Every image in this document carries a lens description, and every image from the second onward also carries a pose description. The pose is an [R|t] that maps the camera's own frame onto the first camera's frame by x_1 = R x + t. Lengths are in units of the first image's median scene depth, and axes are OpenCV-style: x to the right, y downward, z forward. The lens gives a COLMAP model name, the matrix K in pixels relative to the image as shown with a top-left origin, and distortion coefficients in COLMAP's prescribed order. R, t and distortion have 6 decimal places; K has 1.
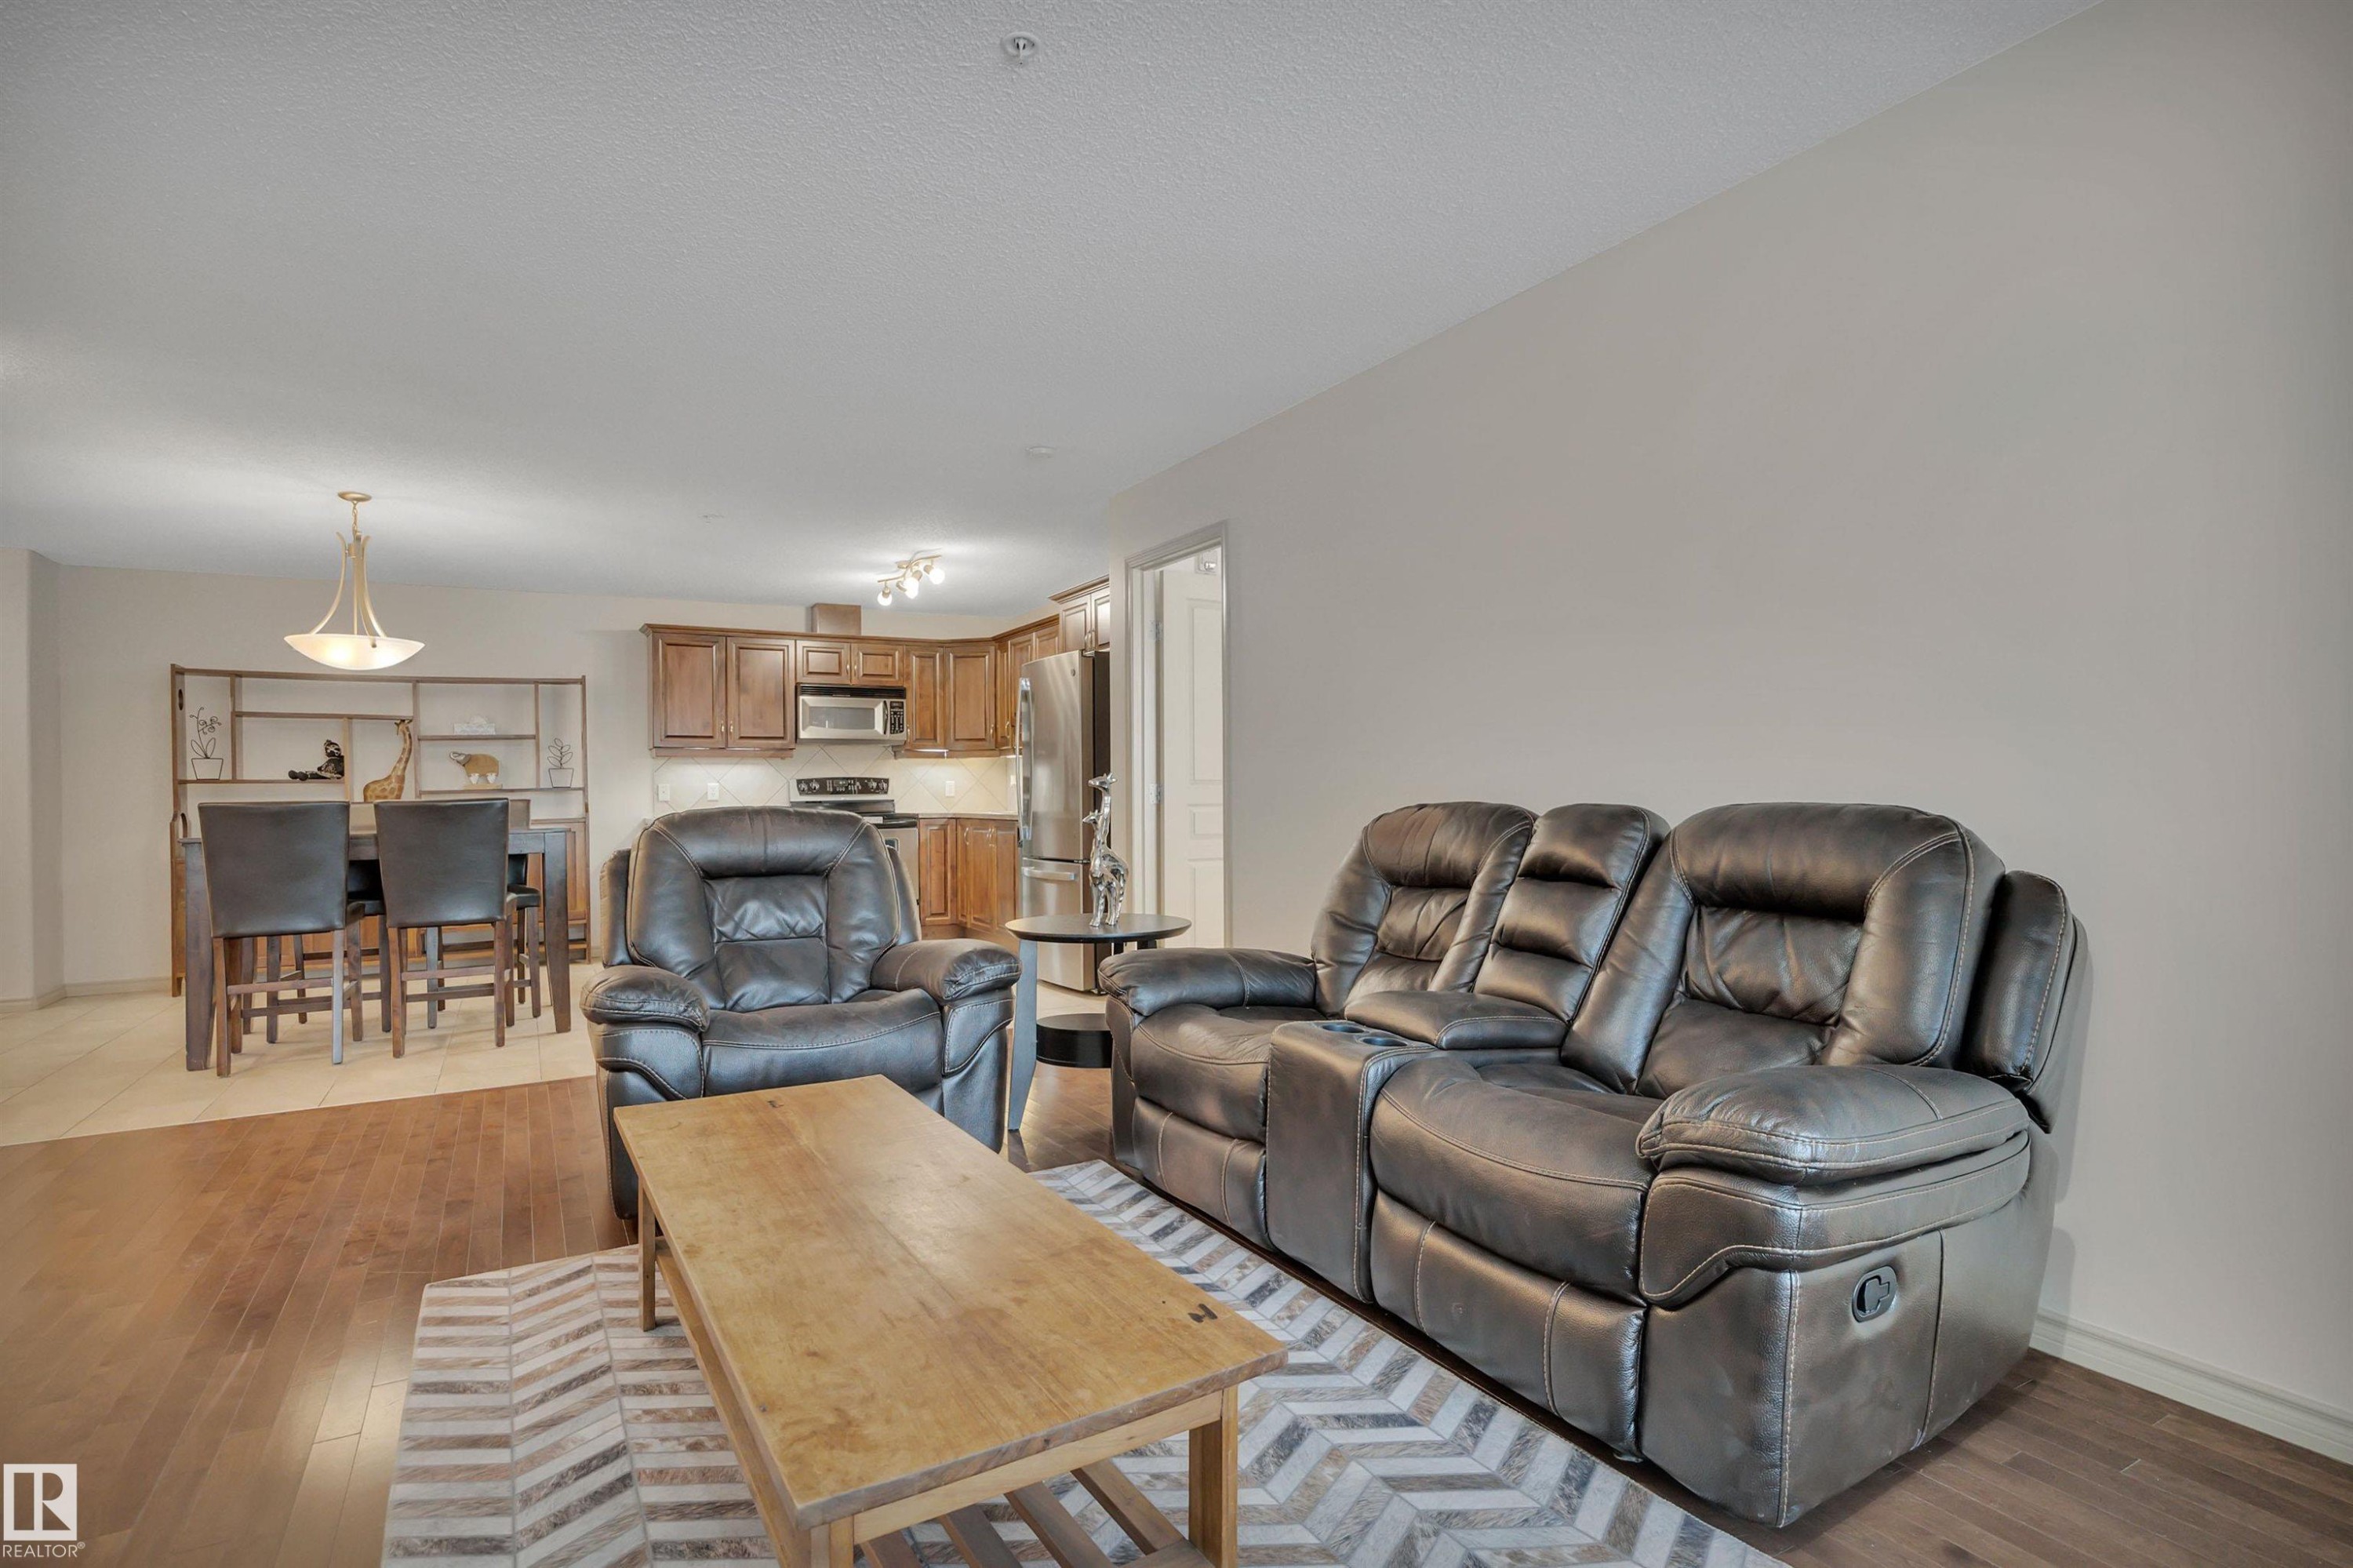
lens RADIAL K [[1101.4, 0, 1176.5], [0, 1101.4, 784.0], [0, 0, 1]] dist [-0.001679, -0.000058]
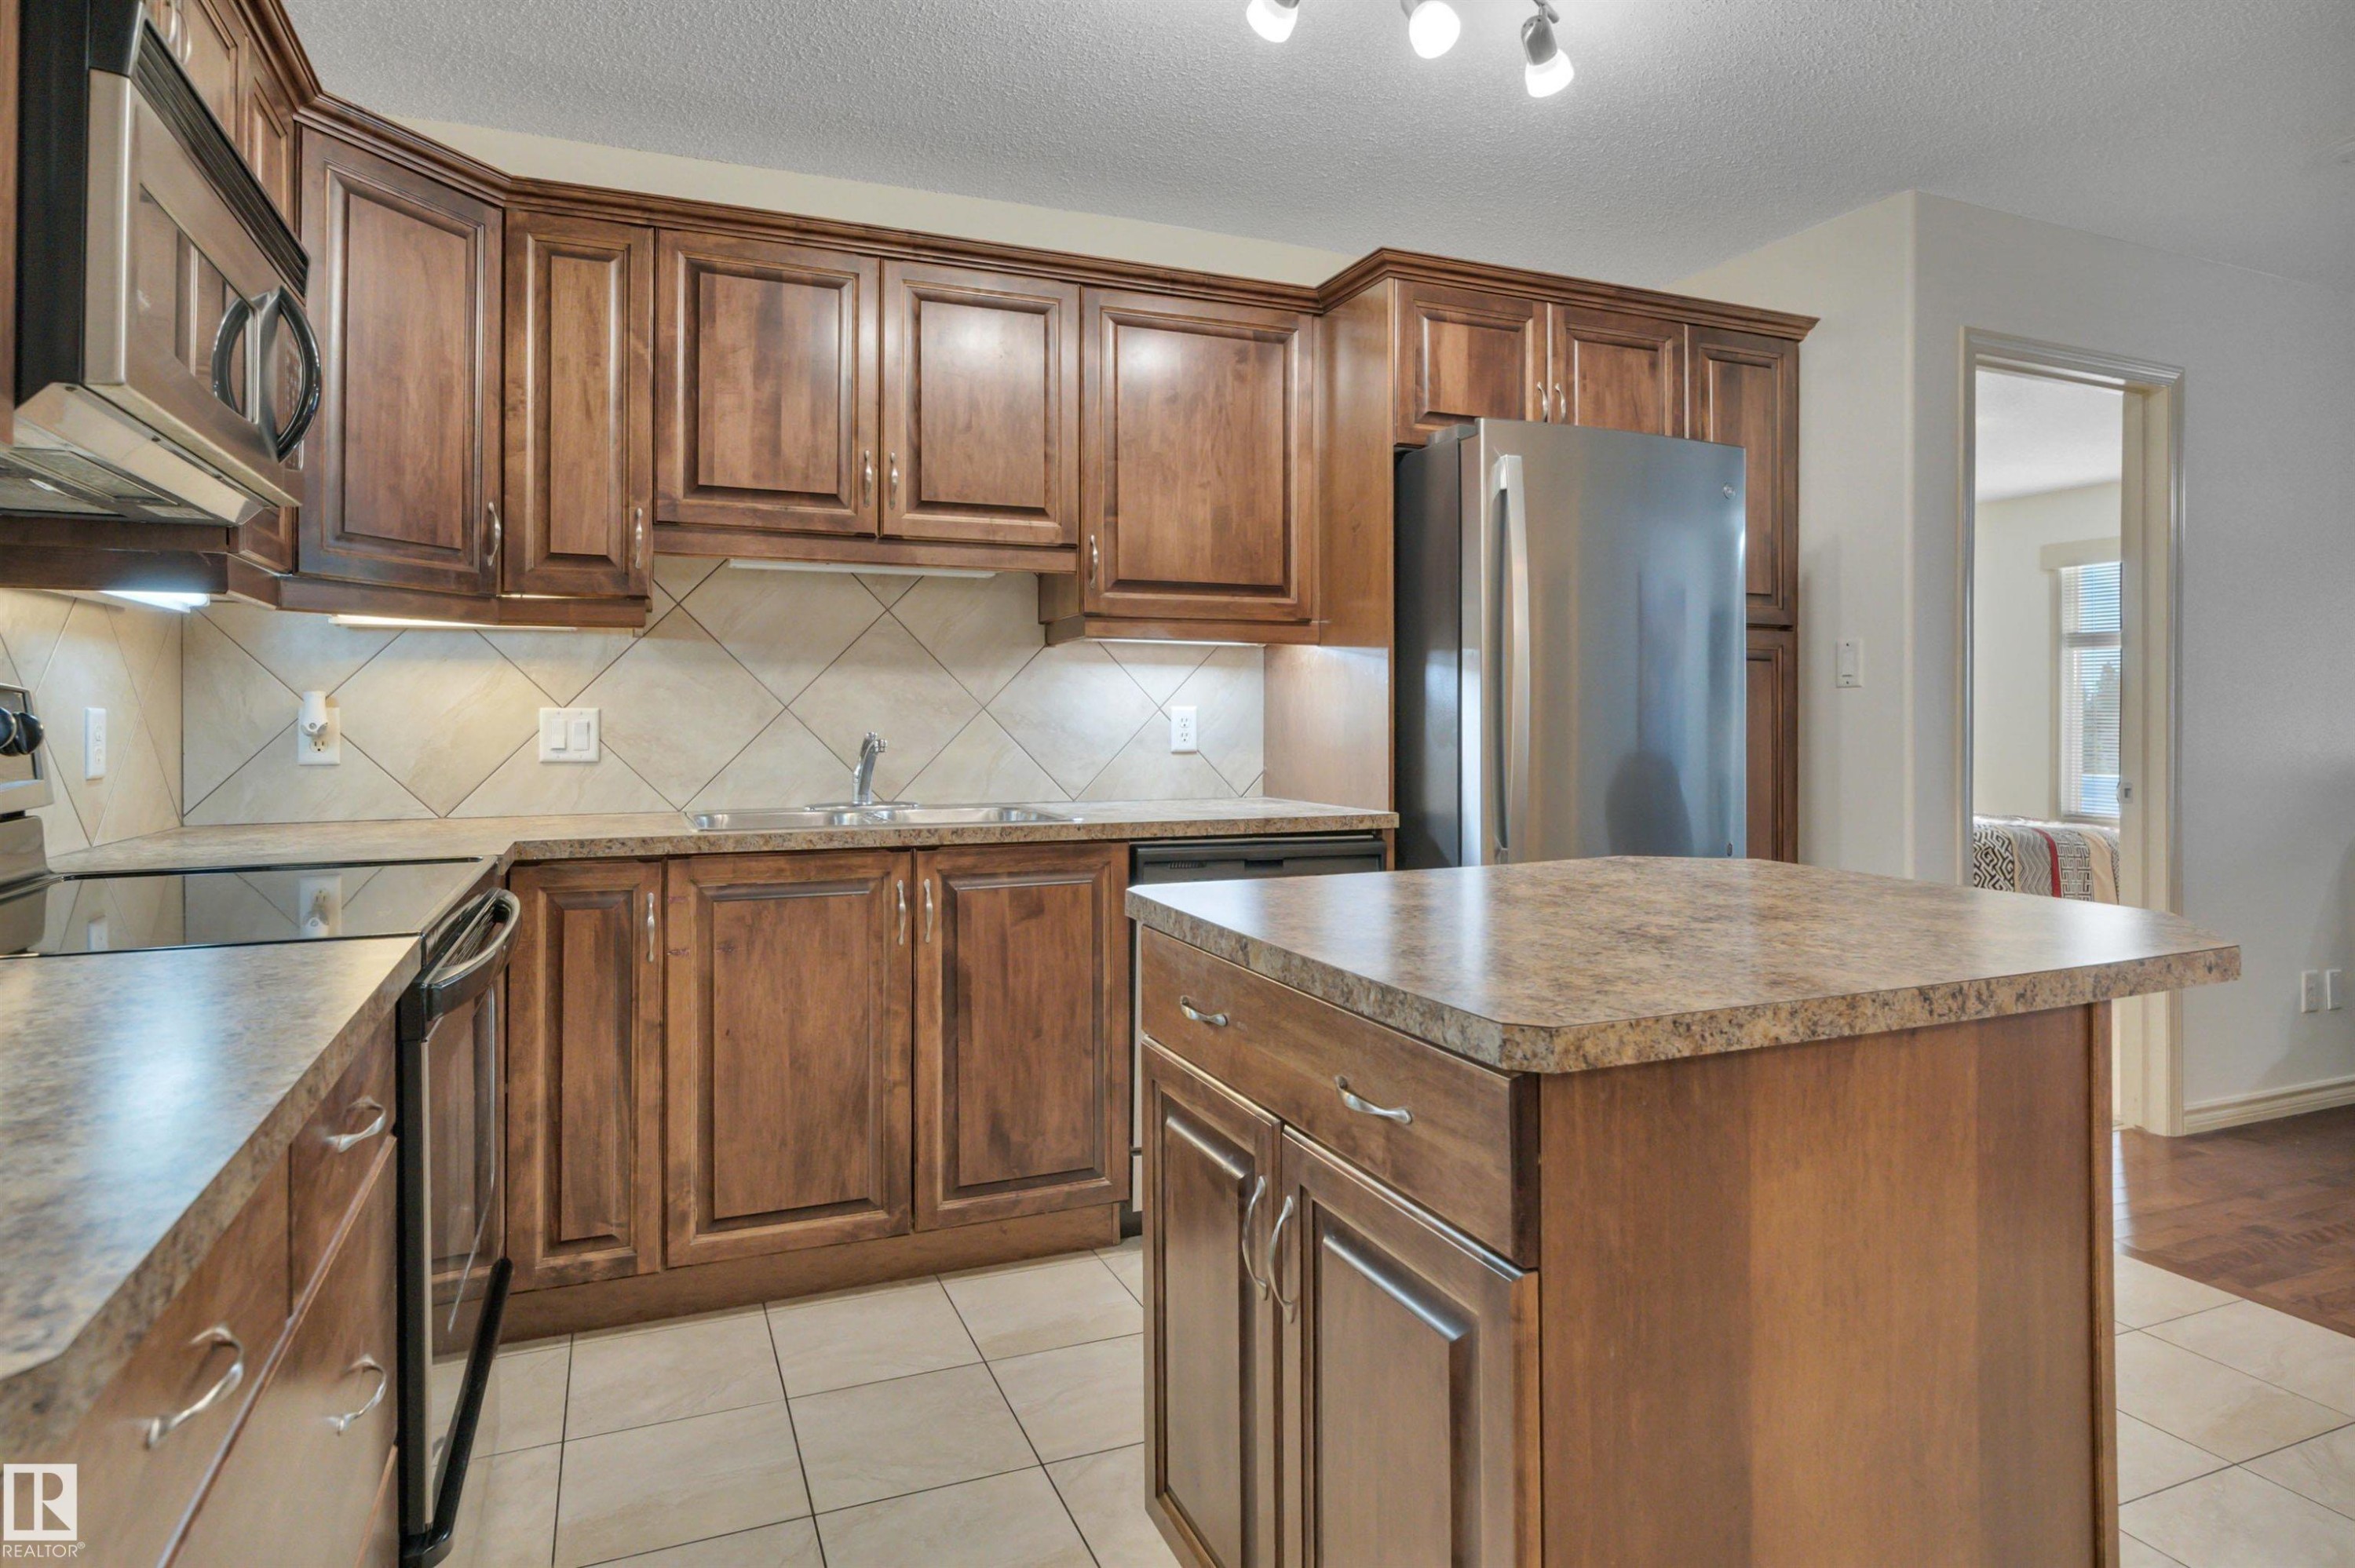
lens RADIAL K [[1292.1, 0, 1143.1], [0, 1292.1, 718.1], [0, 0, 1]] dist [-0.001178, 0.000058]
pose [[0.150984, 0.010858, 0.988477, -0.463203], [-0.007189, 0.999925, -0.009885, 0.000222], [-0.988510, -0.005614, 0.151051, 0.818516]]
